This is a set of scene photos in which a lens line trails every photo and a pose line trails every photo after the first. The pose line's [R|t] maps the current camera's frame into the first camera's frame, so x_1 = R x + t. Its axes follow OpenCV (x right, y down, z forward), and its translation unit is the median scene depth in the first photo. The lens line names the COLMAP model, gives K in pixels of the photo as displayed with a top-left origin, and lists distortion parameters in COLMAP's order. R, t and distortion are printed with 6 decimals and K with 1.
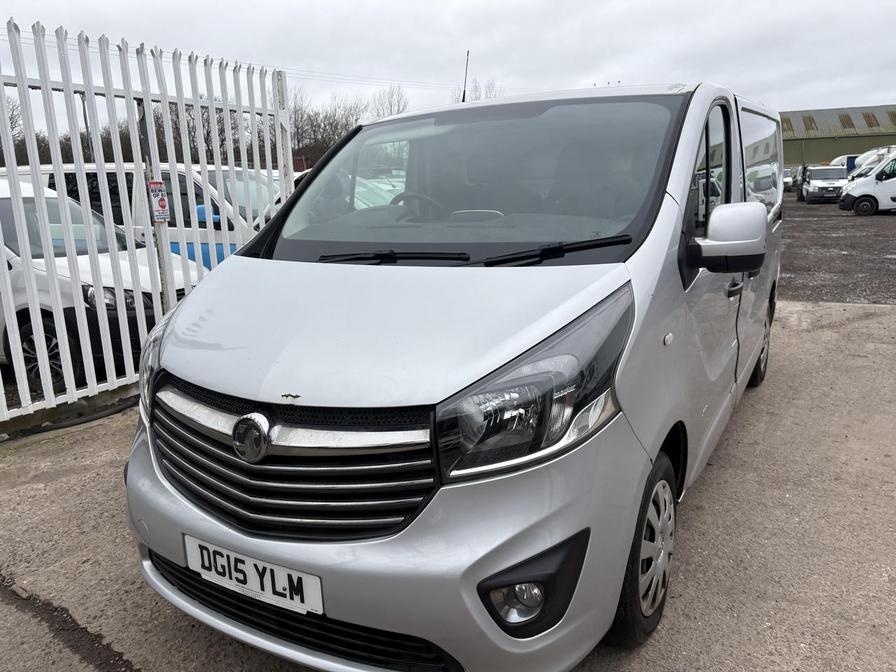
lens RADIAL K [[674.6, 0, 448.0], [0, 674.6, 336.0], [0, 0, 1]] dist [0.003150, 0.002171]
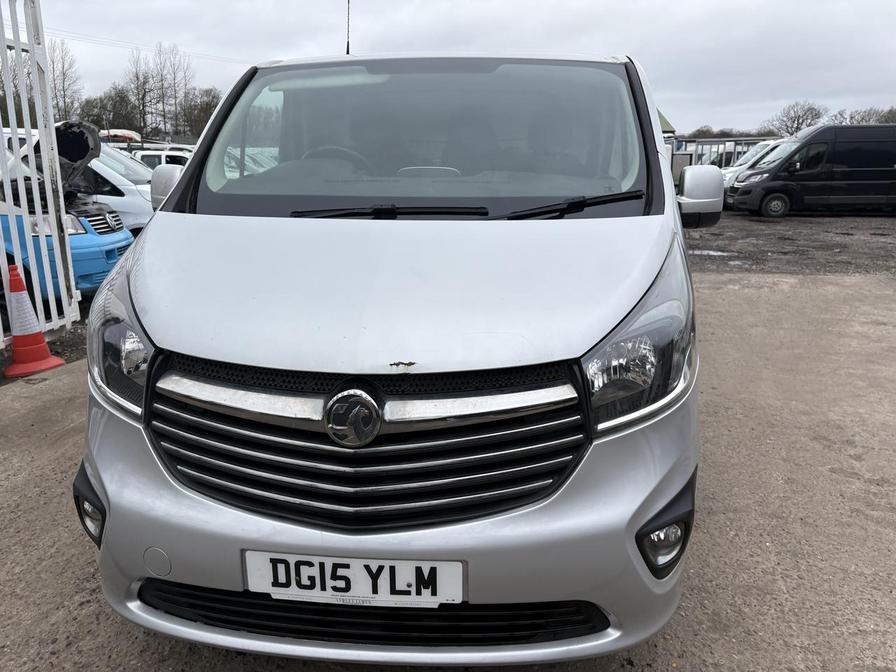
lens RADIAL K [[674.6, 0, 448.0], [0, 674.6, 336.0], [0, 0, 1]] dist [0.003150, 0.002171]
pose [[0.911984, -0.065039, 0.405038, -0.516227], [0.053069, 0.997760, 0.040724, 0.020732], [-0.406779, -0.015645, 0.913392, 0.185096]]
